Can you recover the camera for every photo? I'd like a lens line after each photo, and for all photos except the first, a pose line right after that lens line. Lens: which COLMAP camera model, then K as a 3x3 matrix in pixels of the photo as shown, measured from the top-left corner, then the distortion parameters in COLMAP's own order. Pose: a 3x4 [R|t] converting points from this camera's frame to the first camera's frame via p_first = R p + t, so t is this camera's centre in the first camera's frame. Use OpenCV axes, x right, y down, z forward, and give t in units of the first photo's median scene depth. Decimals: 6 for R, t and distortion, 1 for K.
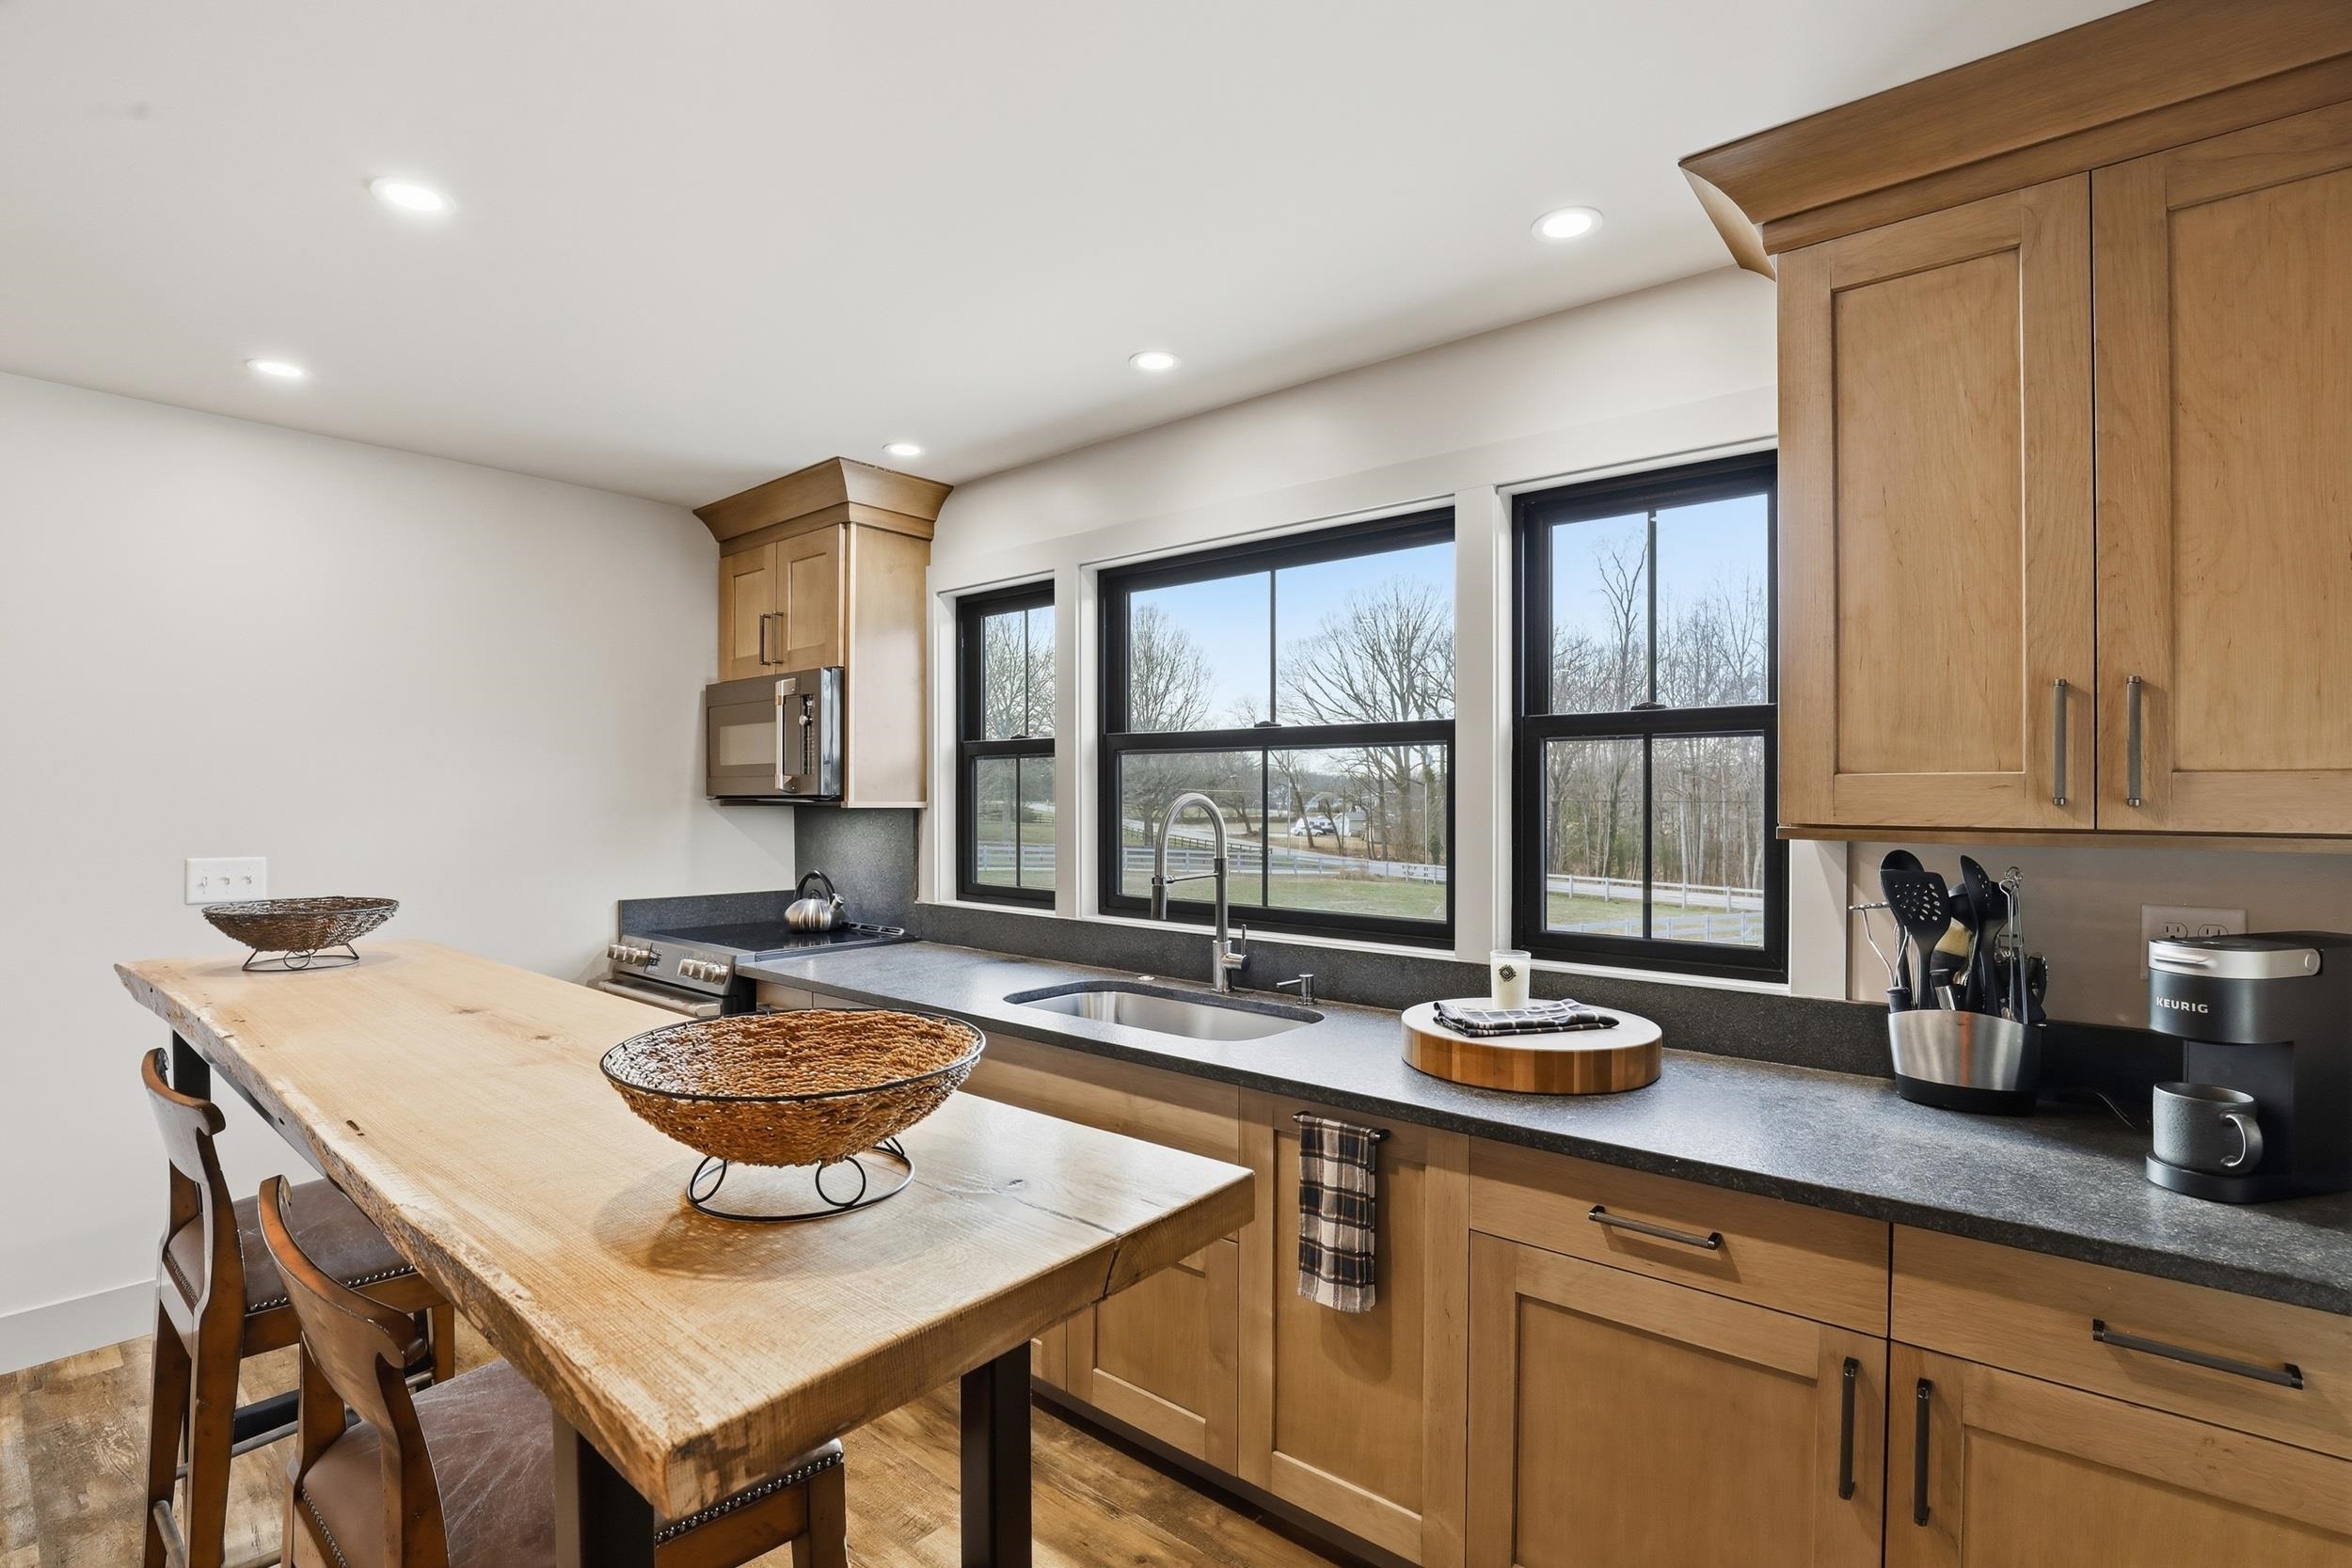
lens RADIAL K [[1085.2, 0, 1157.7], [0, 1085.2, 790.4], [0, 0, 1]] dist [-0.030407, 0.001559]
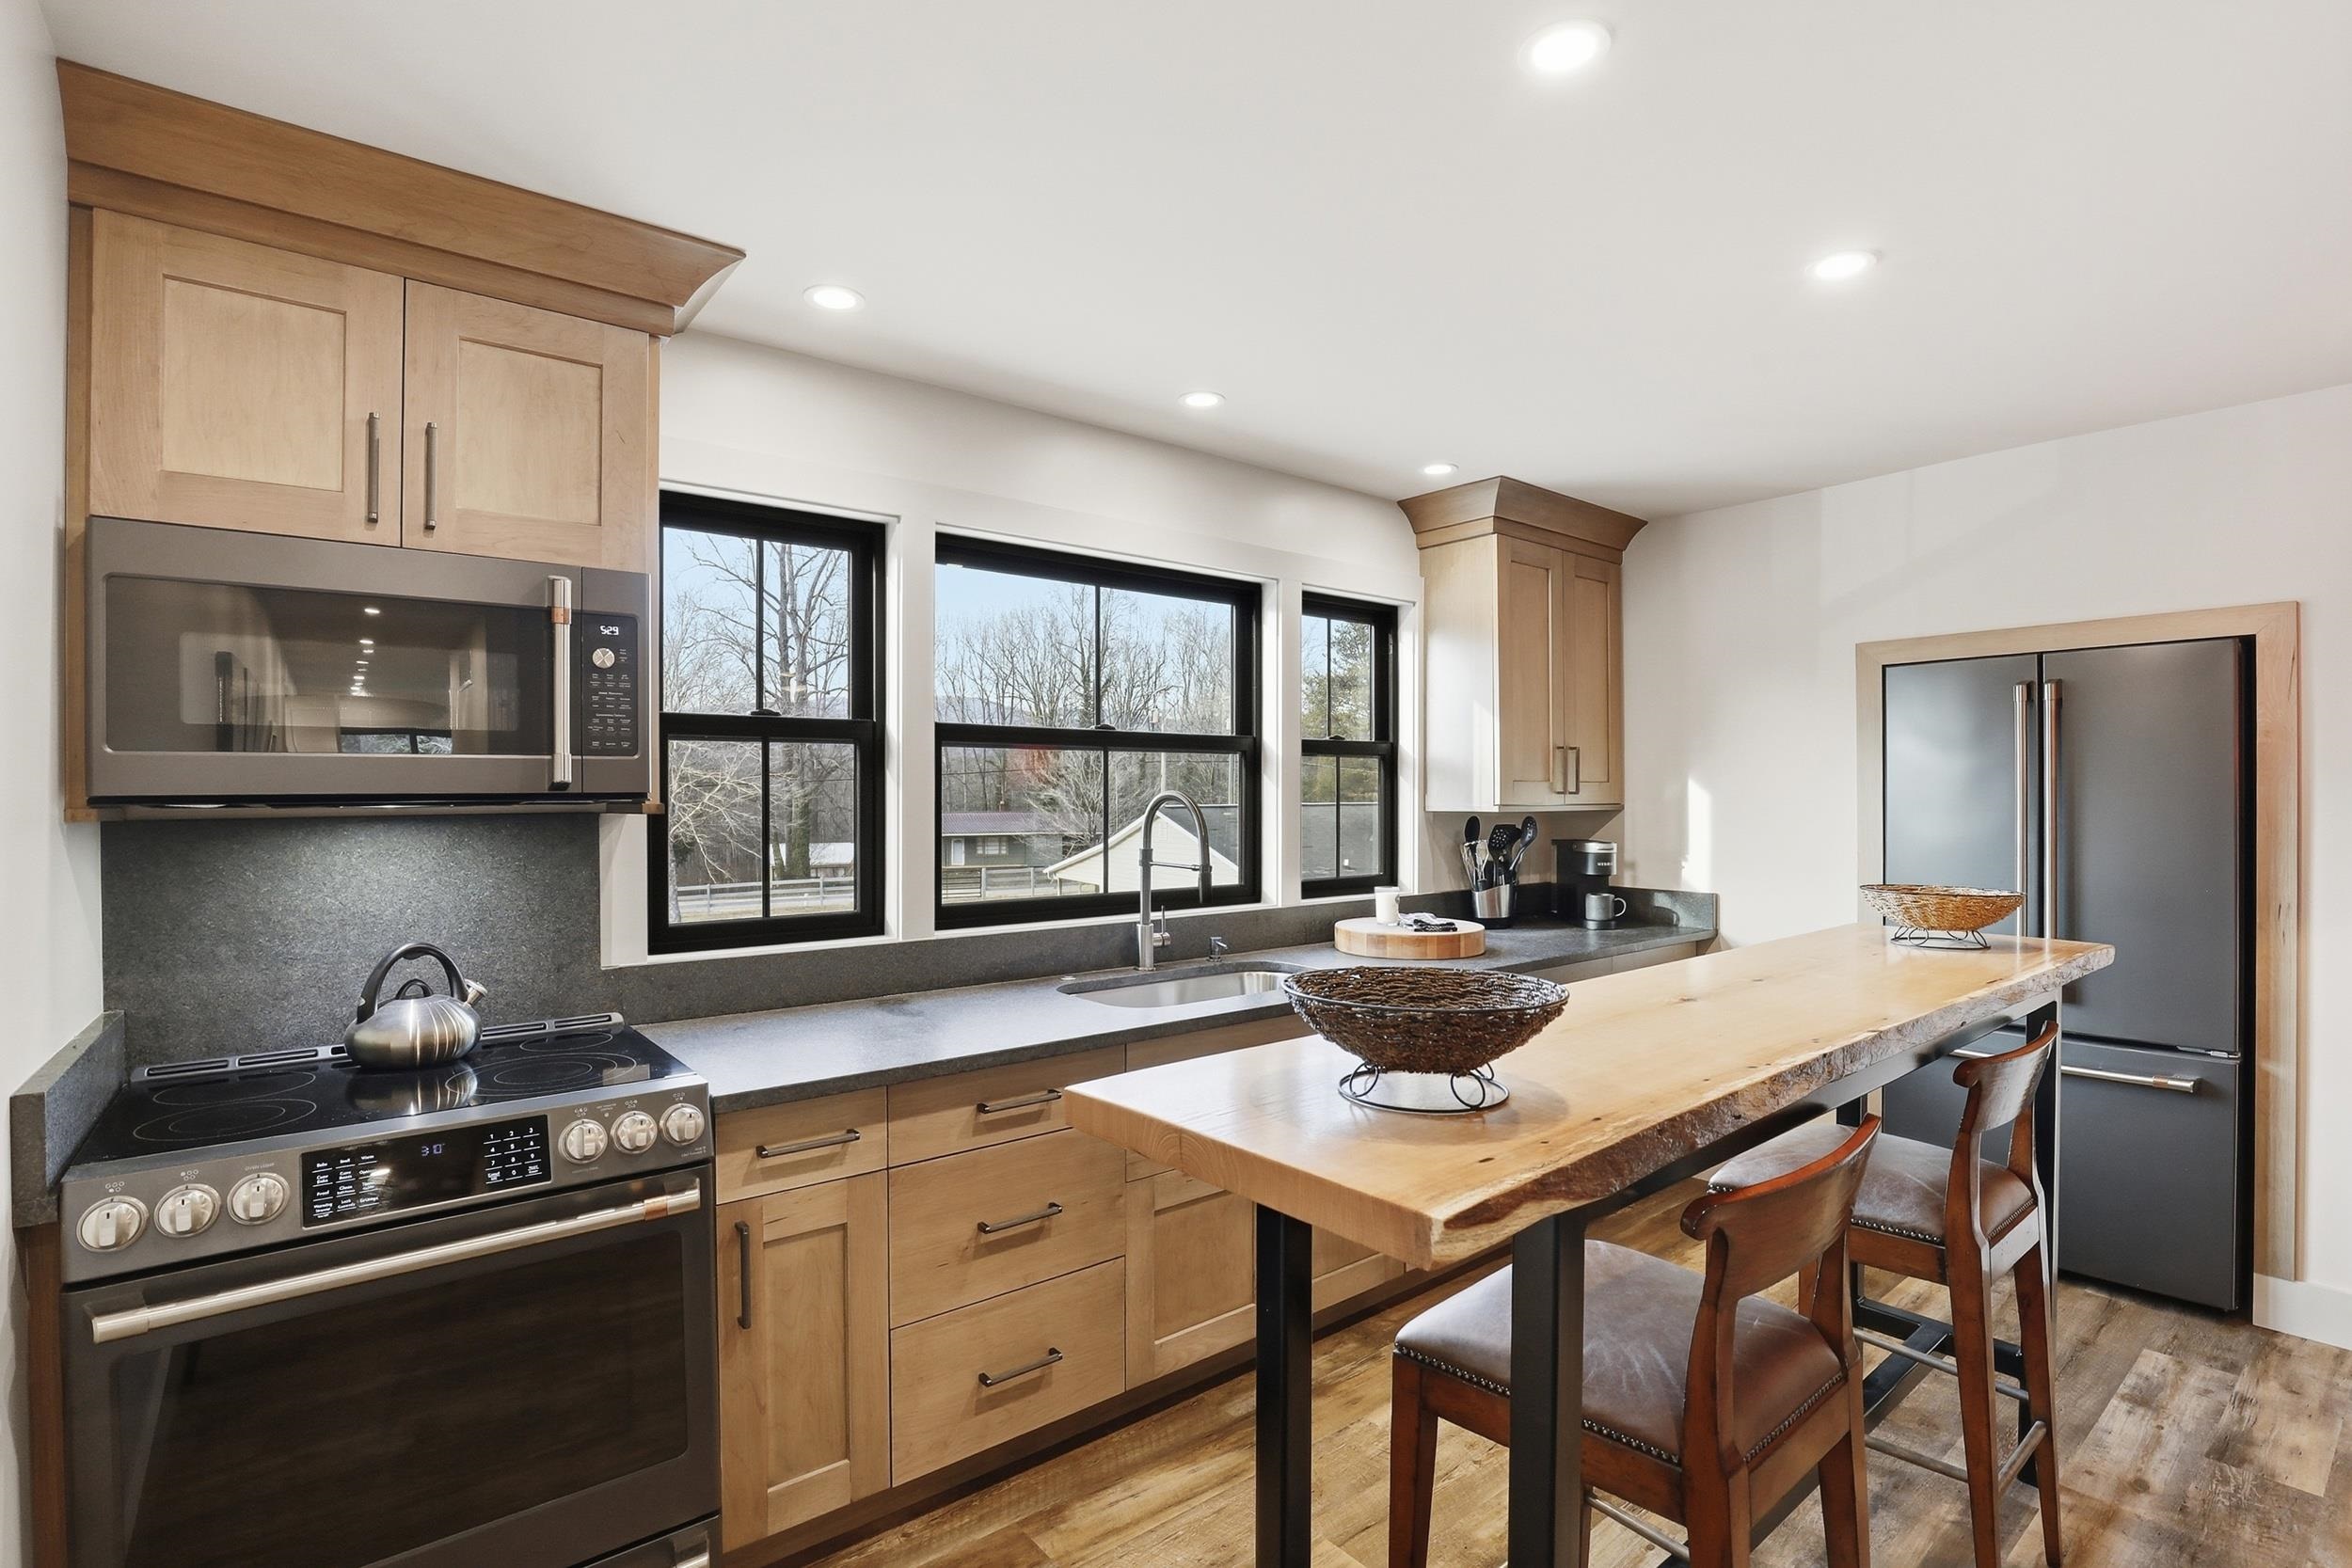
lens RADIAL K [[1085.2, 0, 1179.4], [0, 1085.2, 793.8], [0, 0, 1]] dist [-0.030407, 0.001559]
pose [[0.200602, -0.000568, 0.979673, -0.952015], [0.001087, 0.999999, 0.000358, 0.005354], [-0.979672, 0.000993, 0.200603, 0.702610]]
